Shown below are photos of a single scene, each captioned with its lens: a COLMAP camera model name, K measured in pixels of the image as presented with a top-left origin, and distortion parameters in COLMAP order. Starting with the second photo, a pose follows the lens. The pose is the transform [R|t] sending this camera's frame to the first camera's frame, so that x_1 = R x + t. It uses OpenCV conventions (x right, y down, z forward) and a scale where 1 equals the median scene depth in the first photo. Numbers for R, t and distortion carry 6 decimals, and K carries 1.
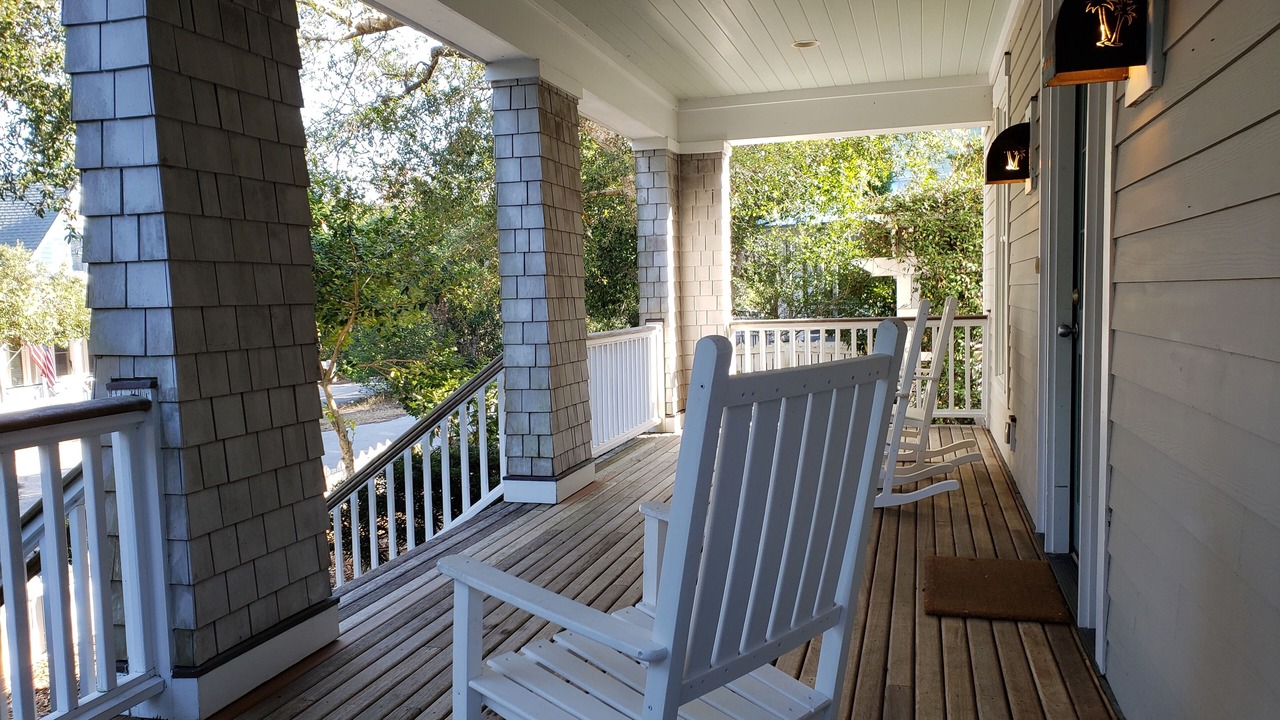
lens RADIAL K [[1013.2, 0, 577.3], [0, 1013.2, 381.8], [0, 0, 1]] dist [0.154463, -0.224099]
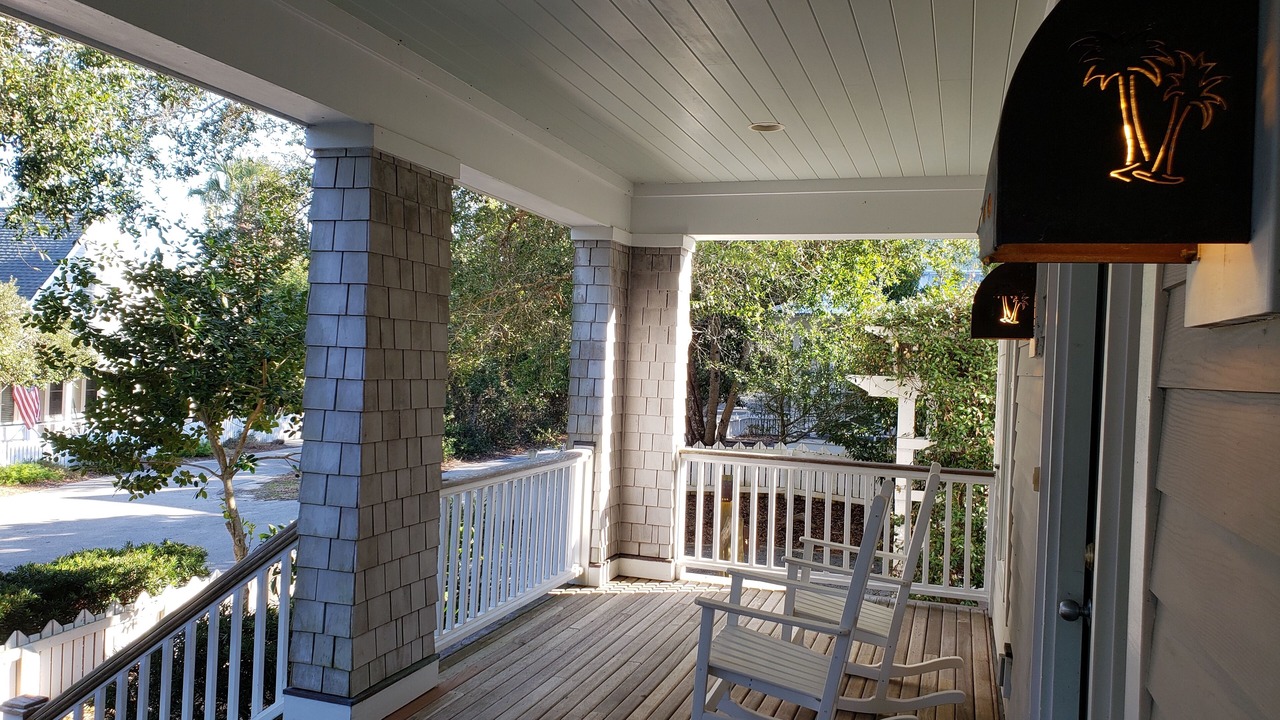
lens RADIAL K [[1000.9, 0, 577.0], [0, 1000.9, 359.6], [0, 0, 1]] dist [0.175576, -0.232297]
pose [[0.996828, 0.068766, -0.040075, 0.098511], [-0.071722, 0.994391, -0.077729, -0.064909], [0.034506, 0.080357, 0.996169, 0.189275]]
